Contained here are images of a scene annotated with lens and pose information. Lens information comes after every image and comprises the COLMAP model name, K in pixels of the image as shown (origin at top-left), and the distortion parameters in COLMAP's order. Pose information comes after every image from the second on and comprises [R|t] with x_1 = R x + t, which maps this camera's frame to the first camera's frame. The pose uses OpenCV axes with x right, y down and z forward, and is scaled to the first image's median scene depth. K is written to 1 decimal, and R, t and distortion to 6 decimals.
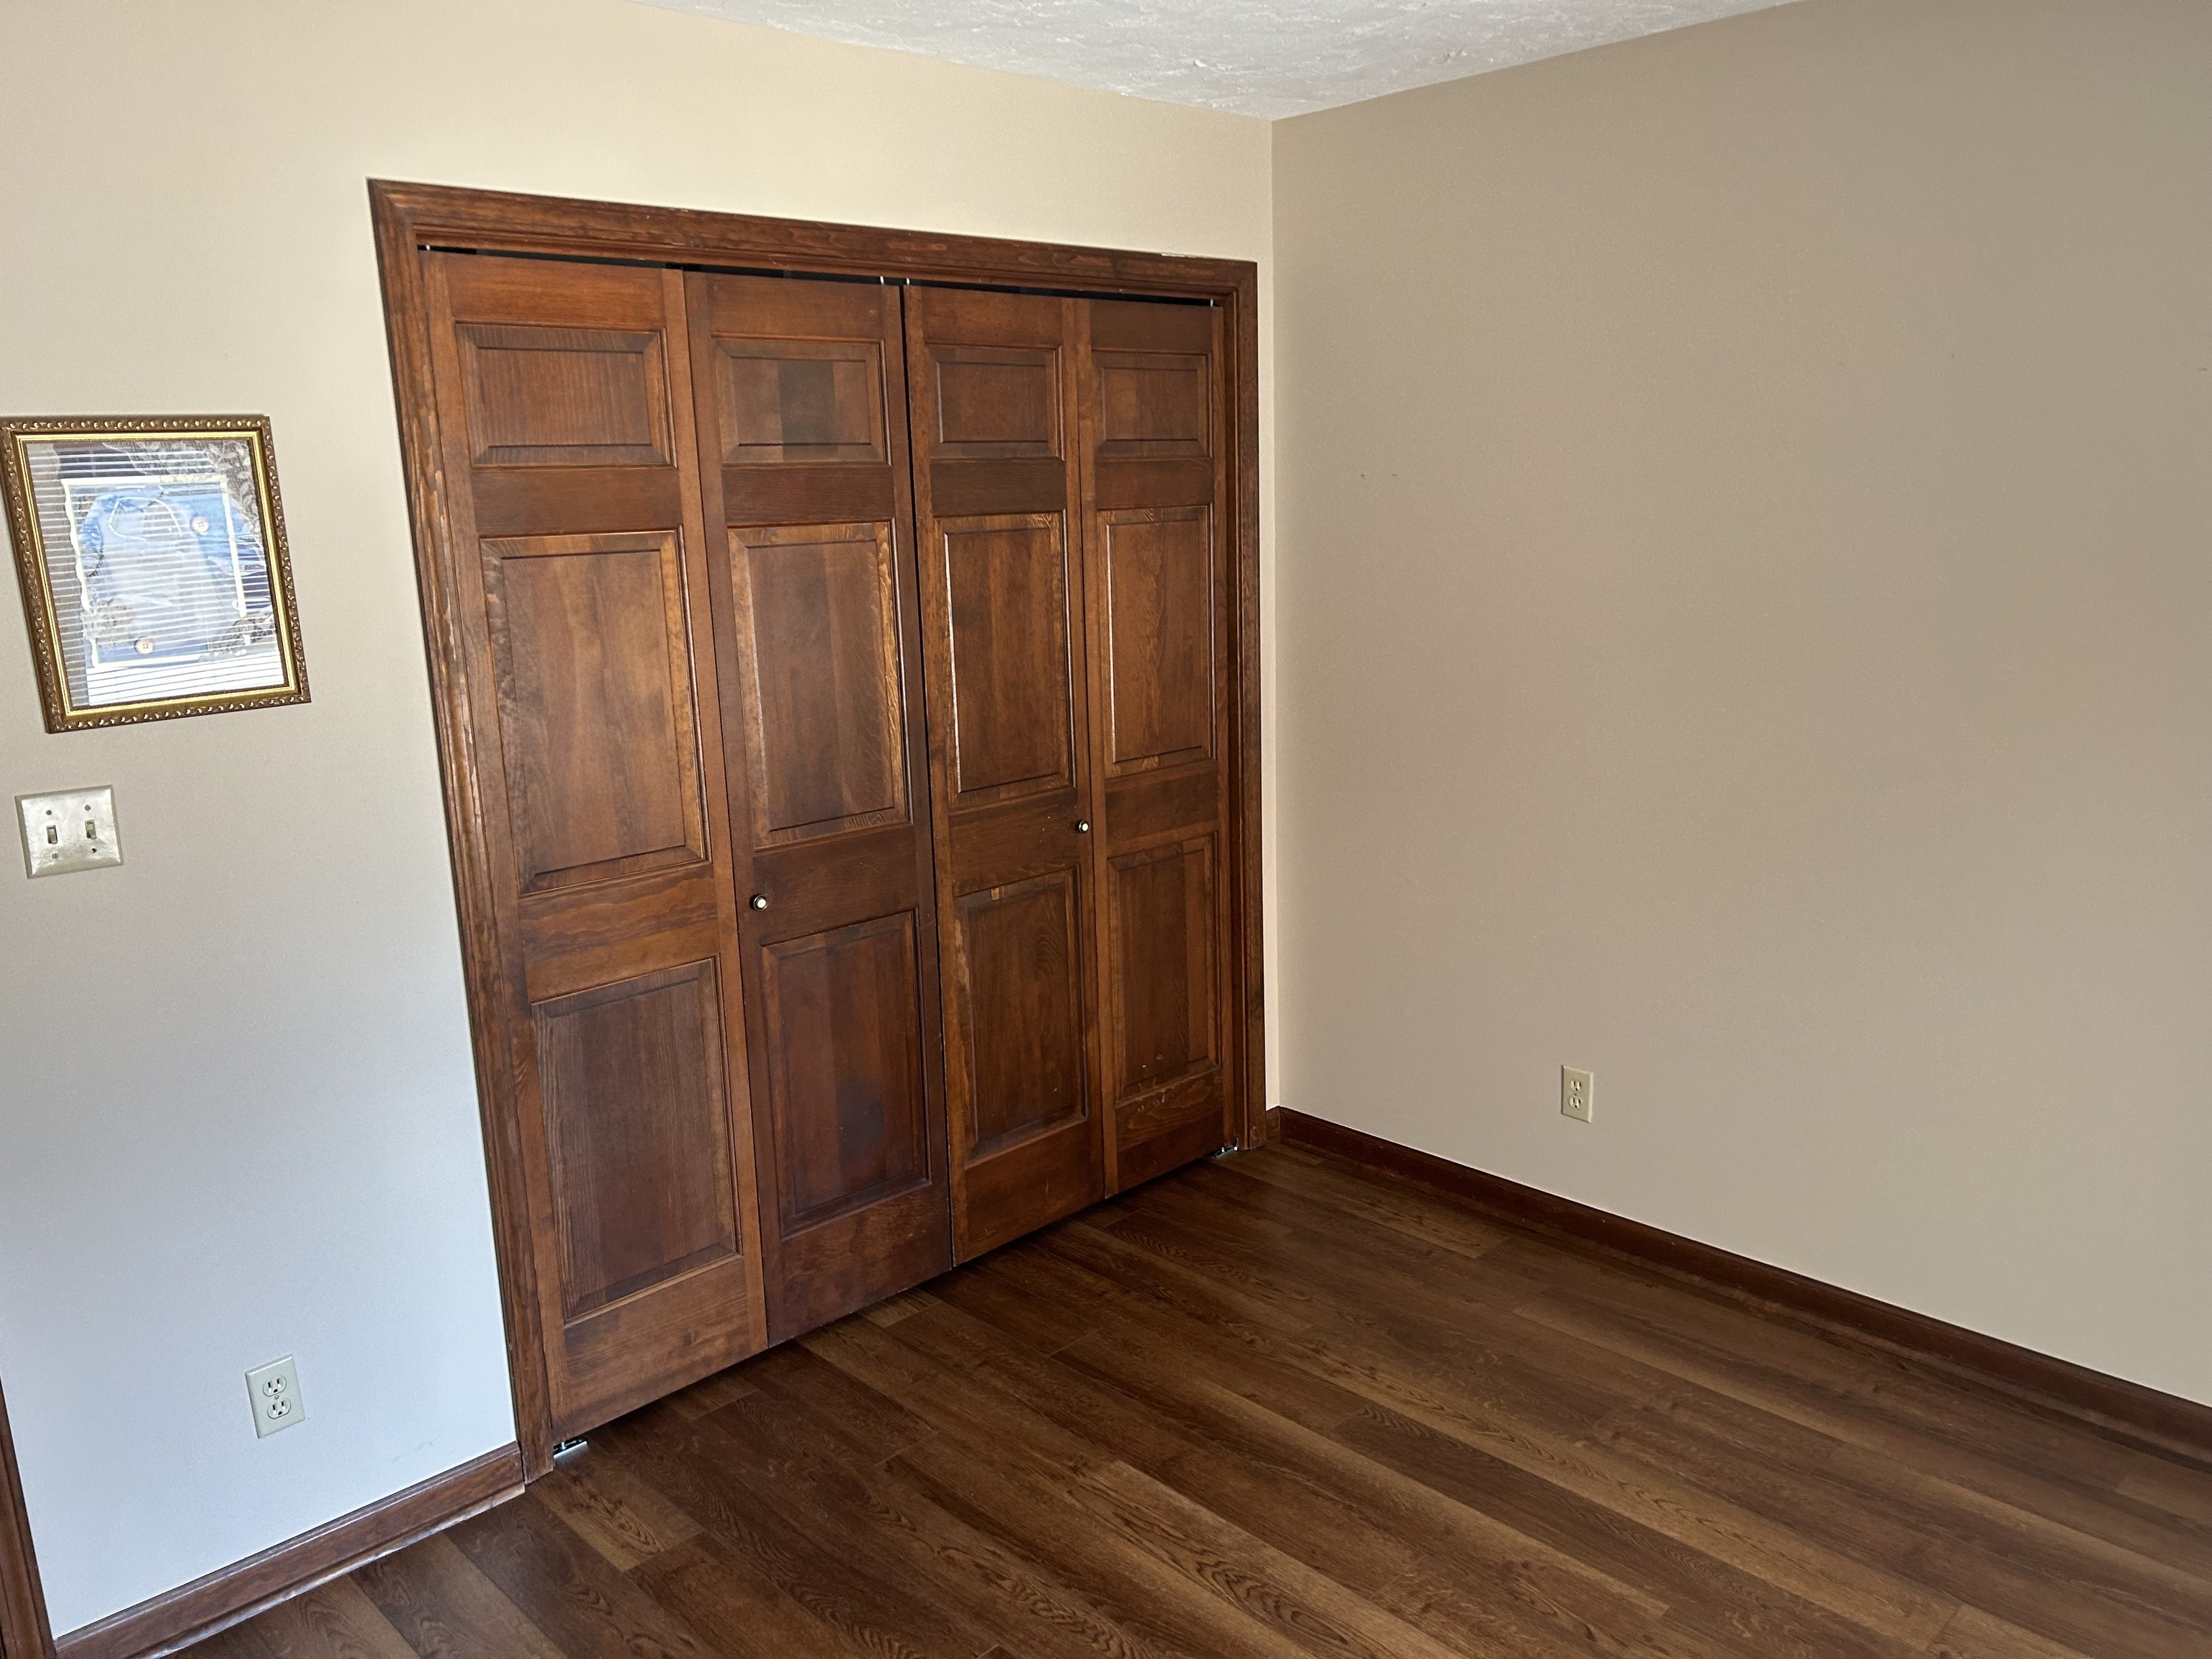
lens RADIAL K [[1693.9, 0, 1106.0], [0, 1693.9, 829.5], [0, 0, 1]] dist [0.106614, -0.093908]
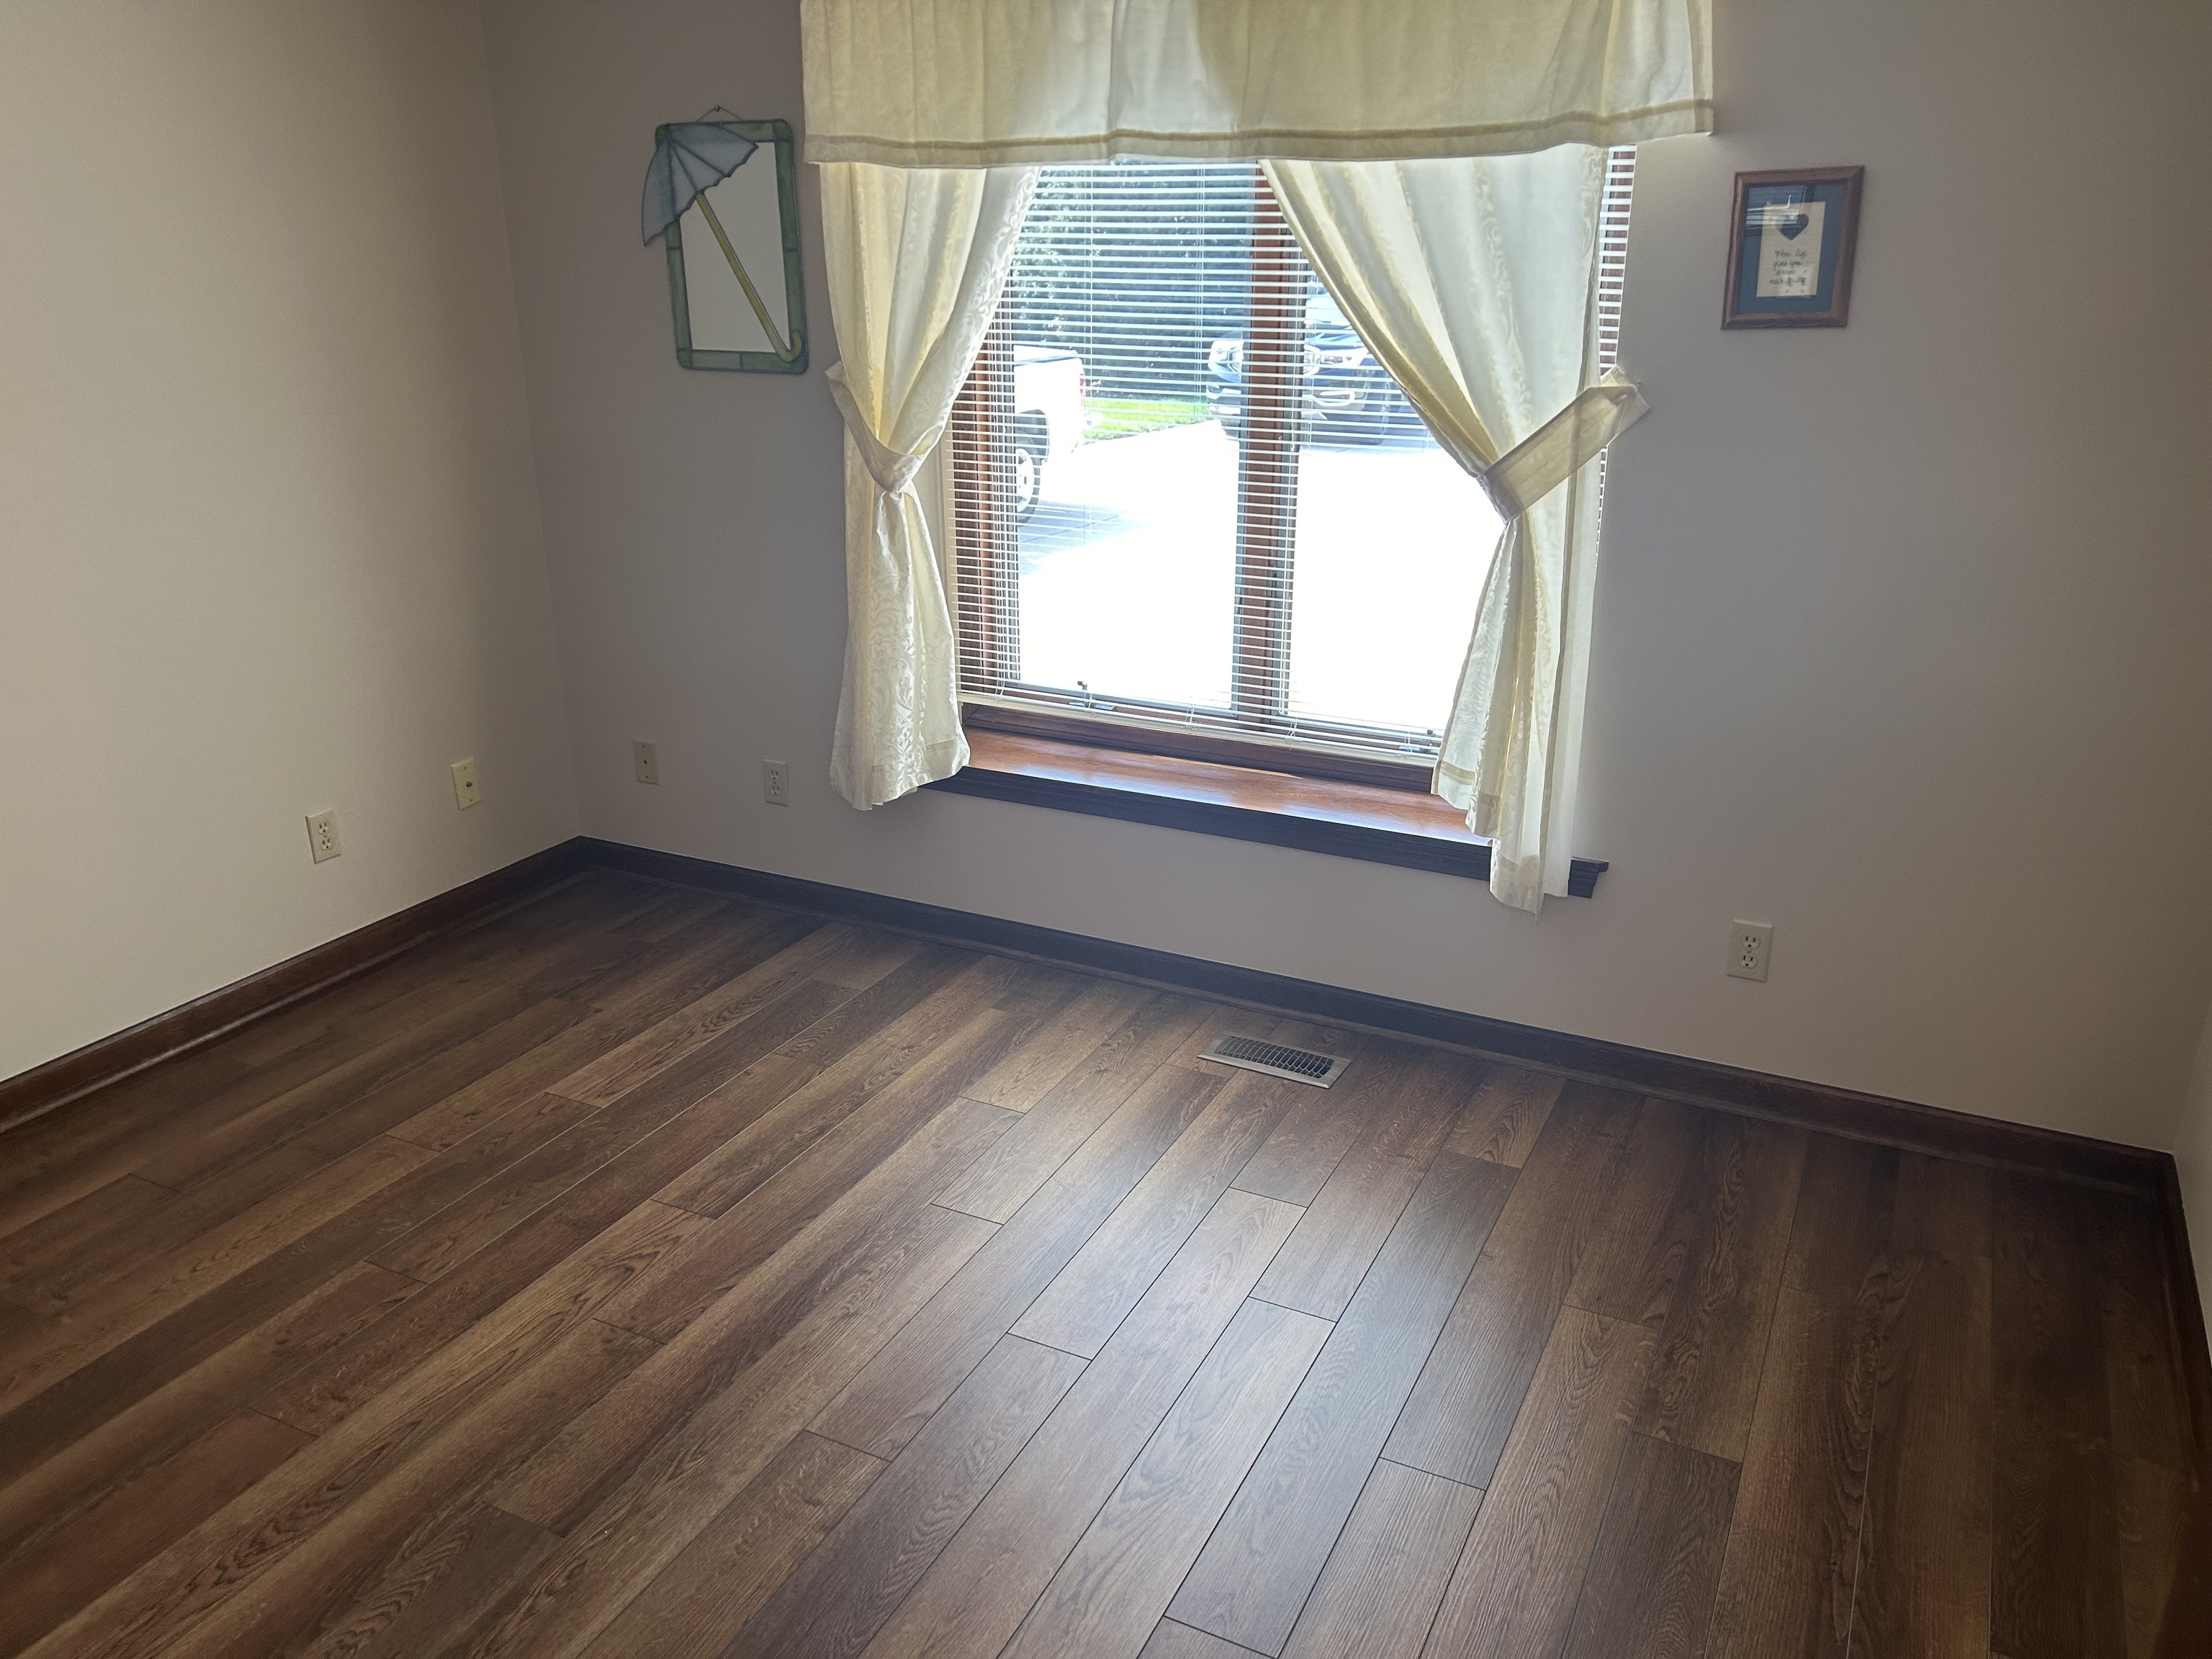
lens RADIAL K [[1693.9, 0, 1106.0], [0, 1693.9, 829.5], [0, 0, 1]] dist [0.106614, -0.093908]
pose [[-0.344795, -0.285184, 0.894308, -0.728839], [0.194479, 0.910356, 0.365282, -0.121230], [-0.918311, 0.299871, -0.258423, 0.714209]]
